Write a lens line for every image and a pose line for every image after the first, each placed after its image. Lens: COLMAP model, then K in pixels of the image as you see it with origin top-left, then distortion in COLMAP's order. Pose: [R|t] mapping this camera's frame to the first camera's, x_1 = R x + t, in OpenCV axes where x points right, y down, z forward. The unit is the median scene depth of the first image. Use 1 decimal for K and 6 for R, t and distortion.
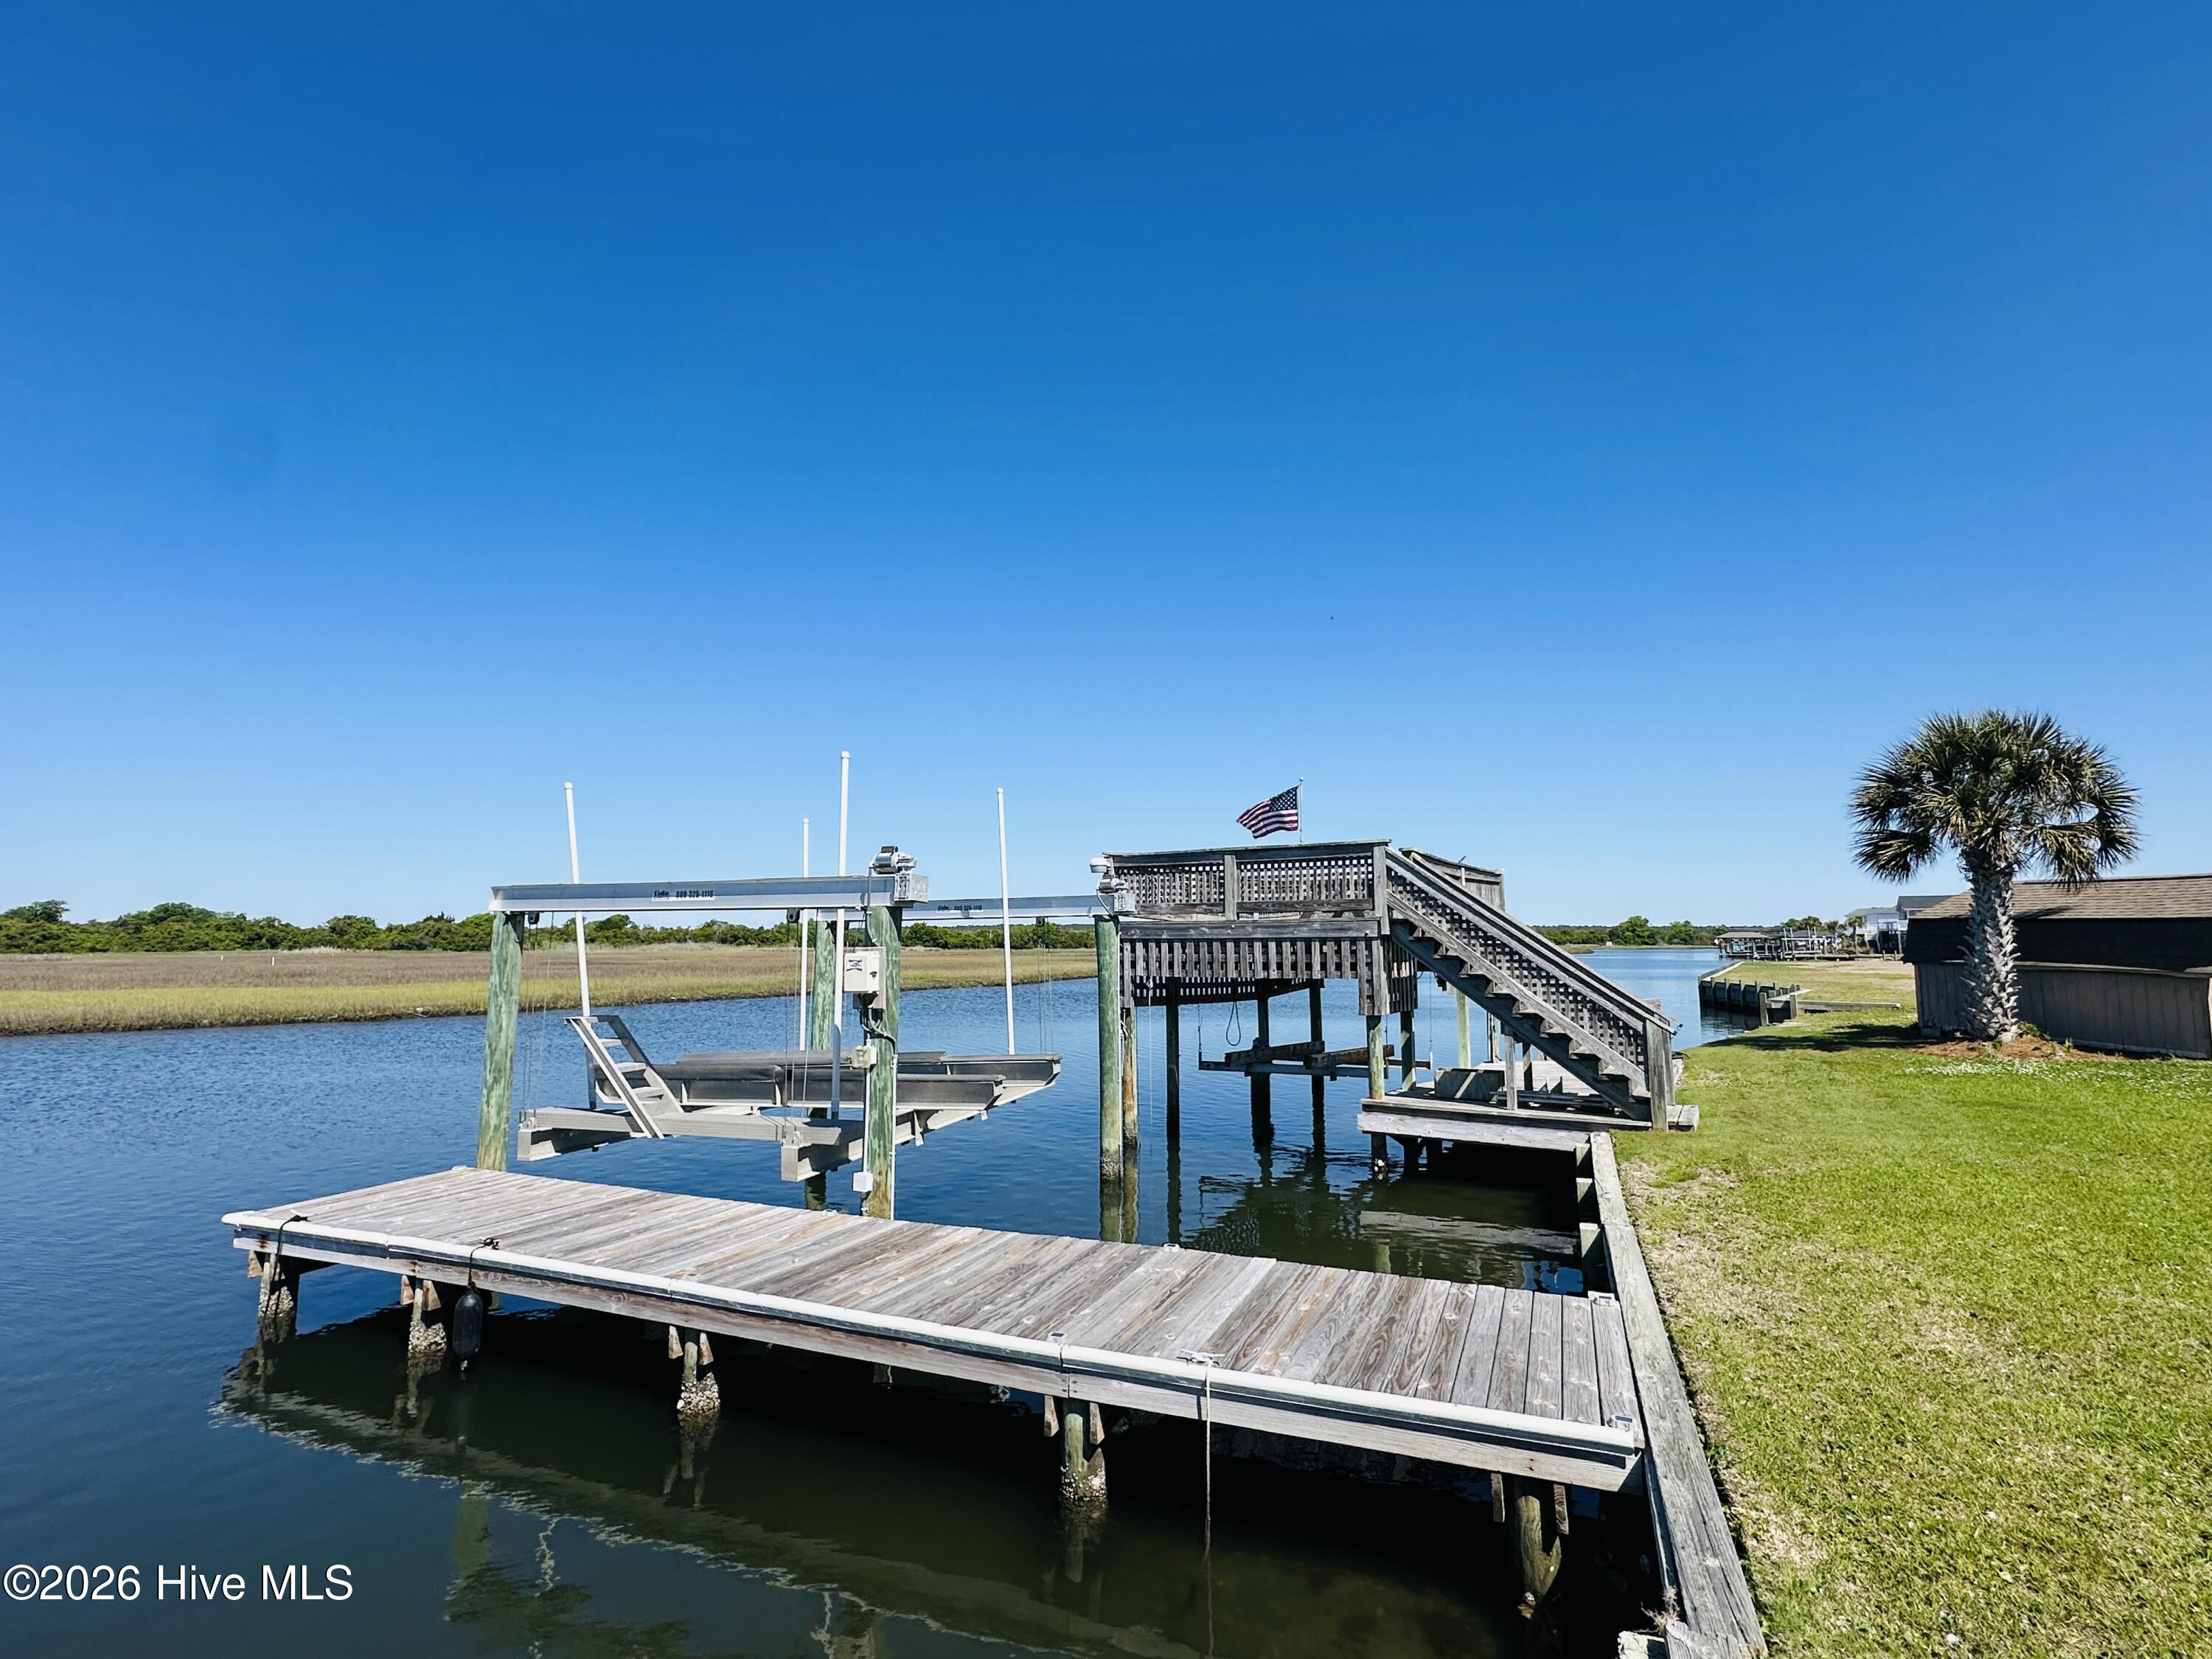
lens RADIAL K [[1059.5, 0, 1109.6], [0, 1059.5, 828.6], [0, 0, 1]] dist [-0.000286, -0.000849]
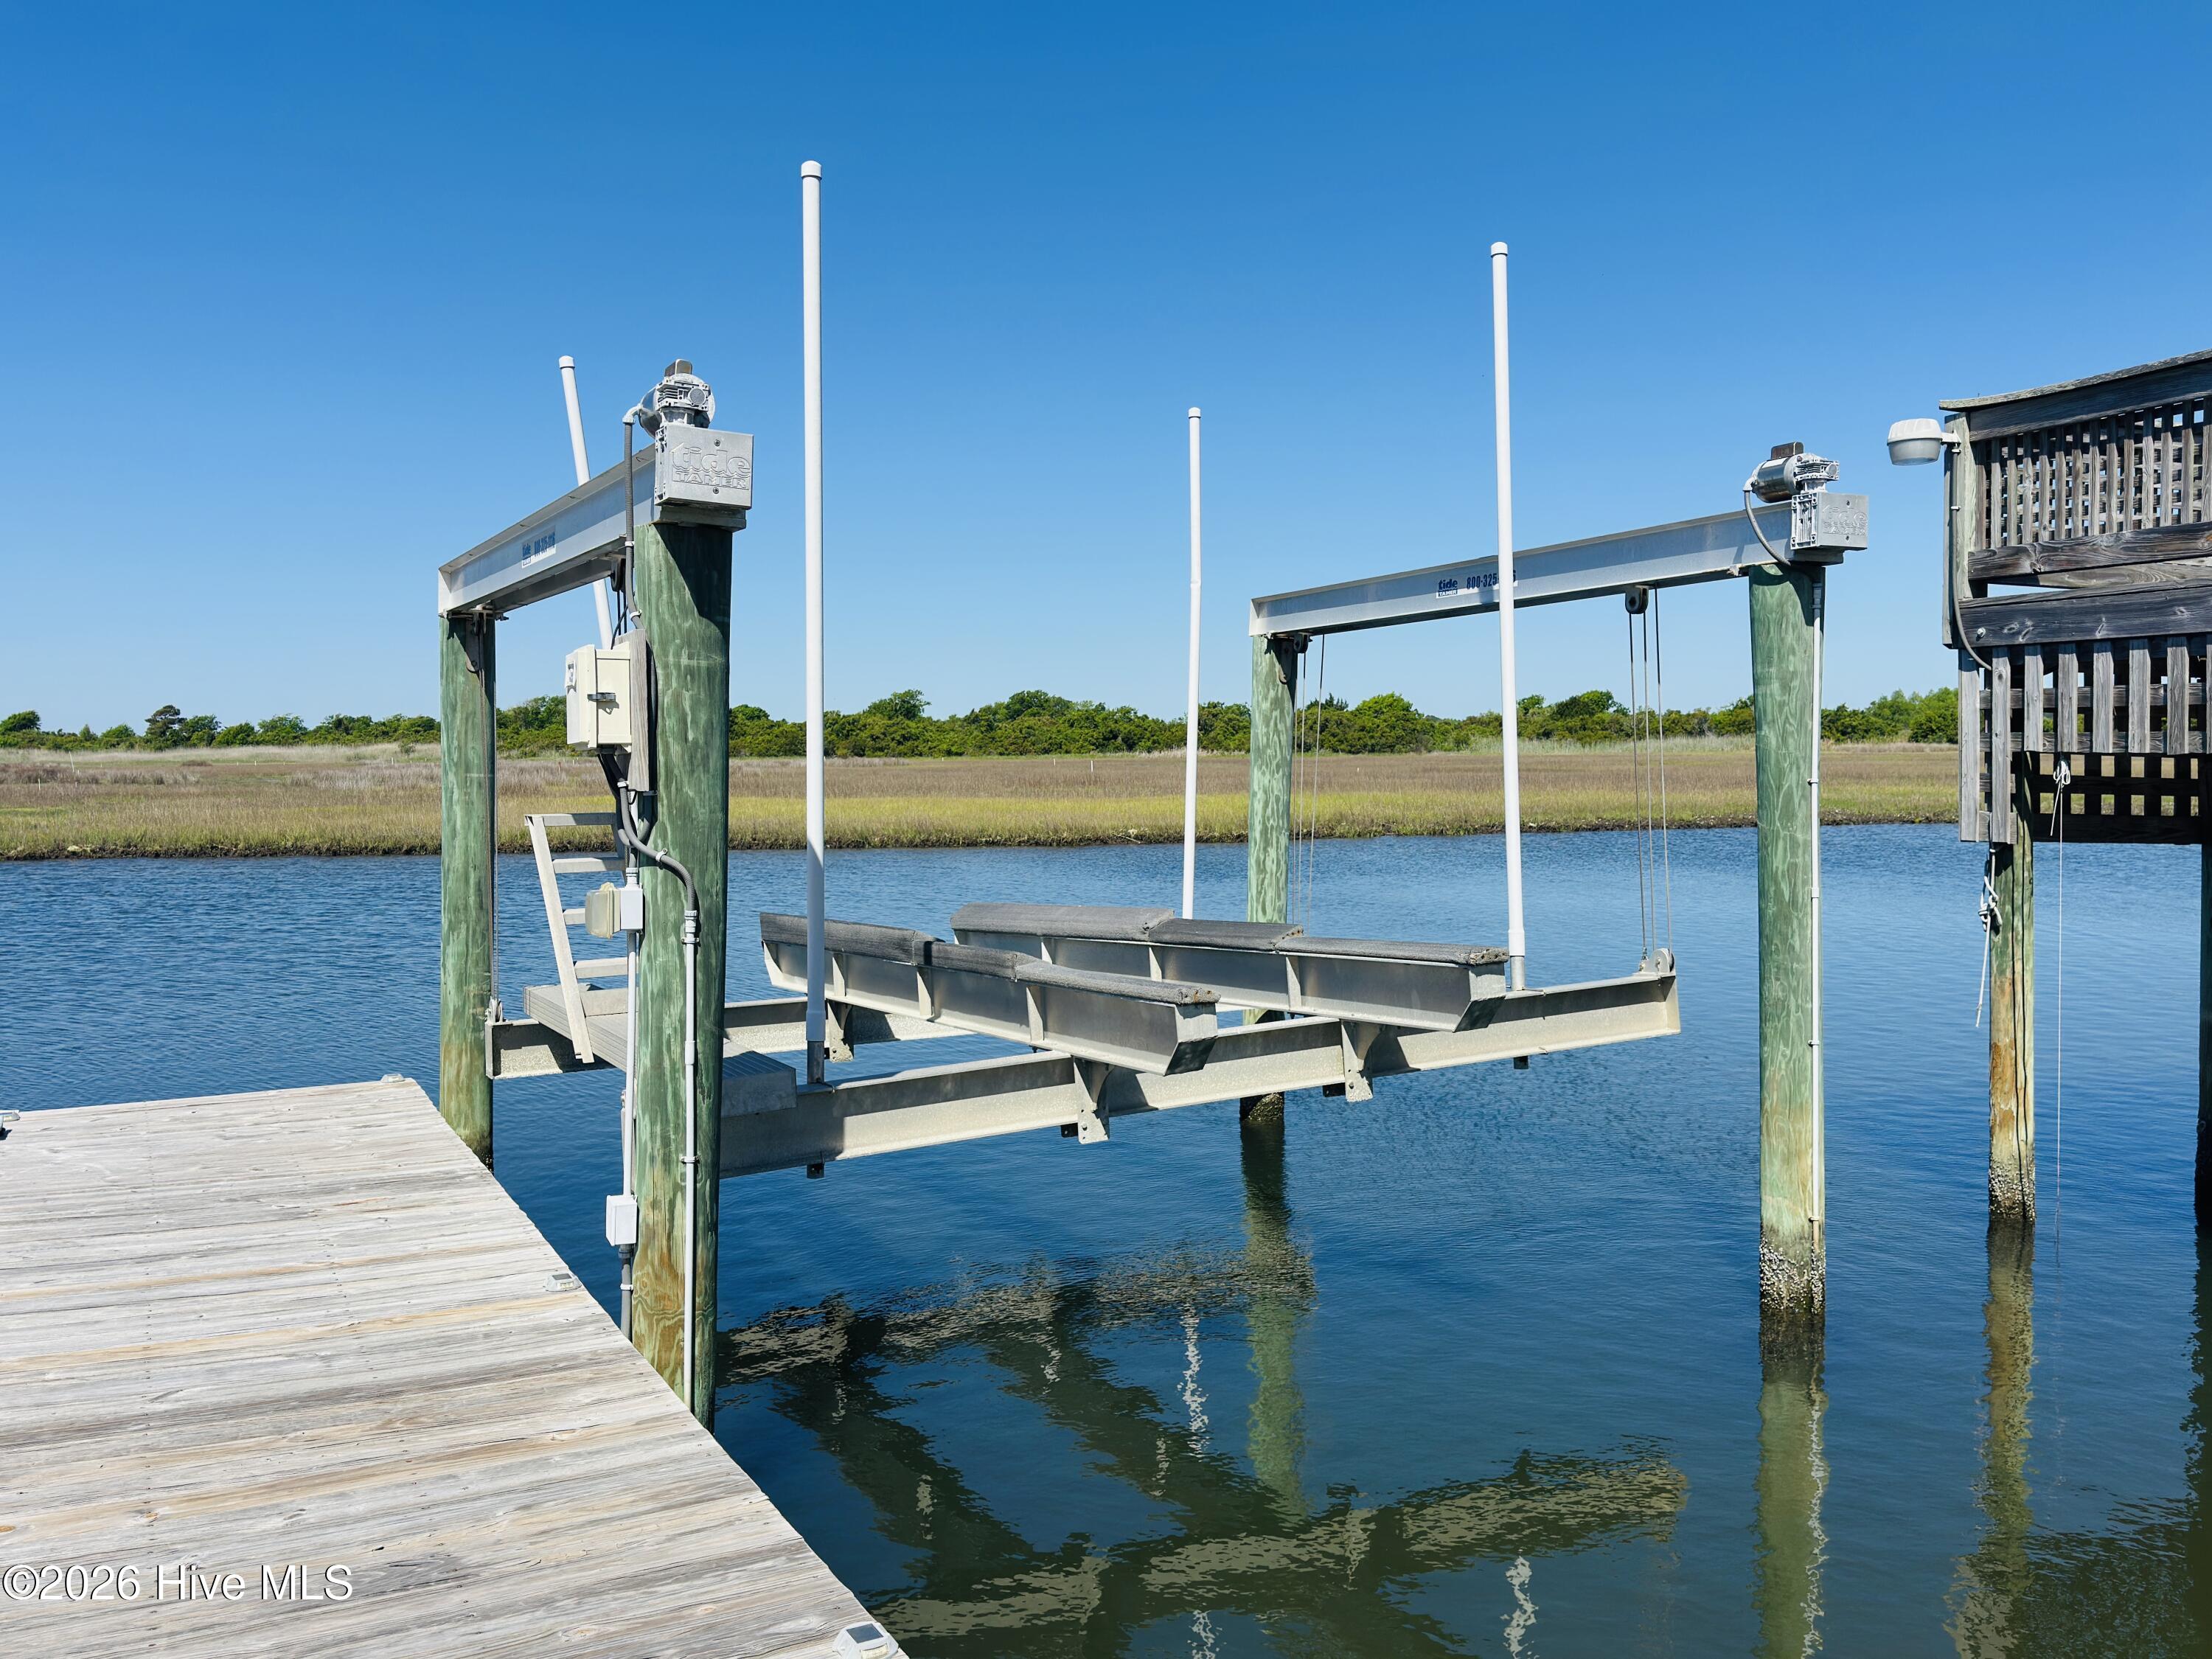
lens RADIAL K [[1873.4, 0, 1086.4], [0, 1873.4, 825.6], [0, 0, 1]] dist [0.167446, -0.301432]
pose [[0.760667, 0.022371, -0.648757, 0.203547], [0.076747, 0.989297, 0.124099, 0.063414], [0.644590, -0.144188, 0.750809, 0.338639]]
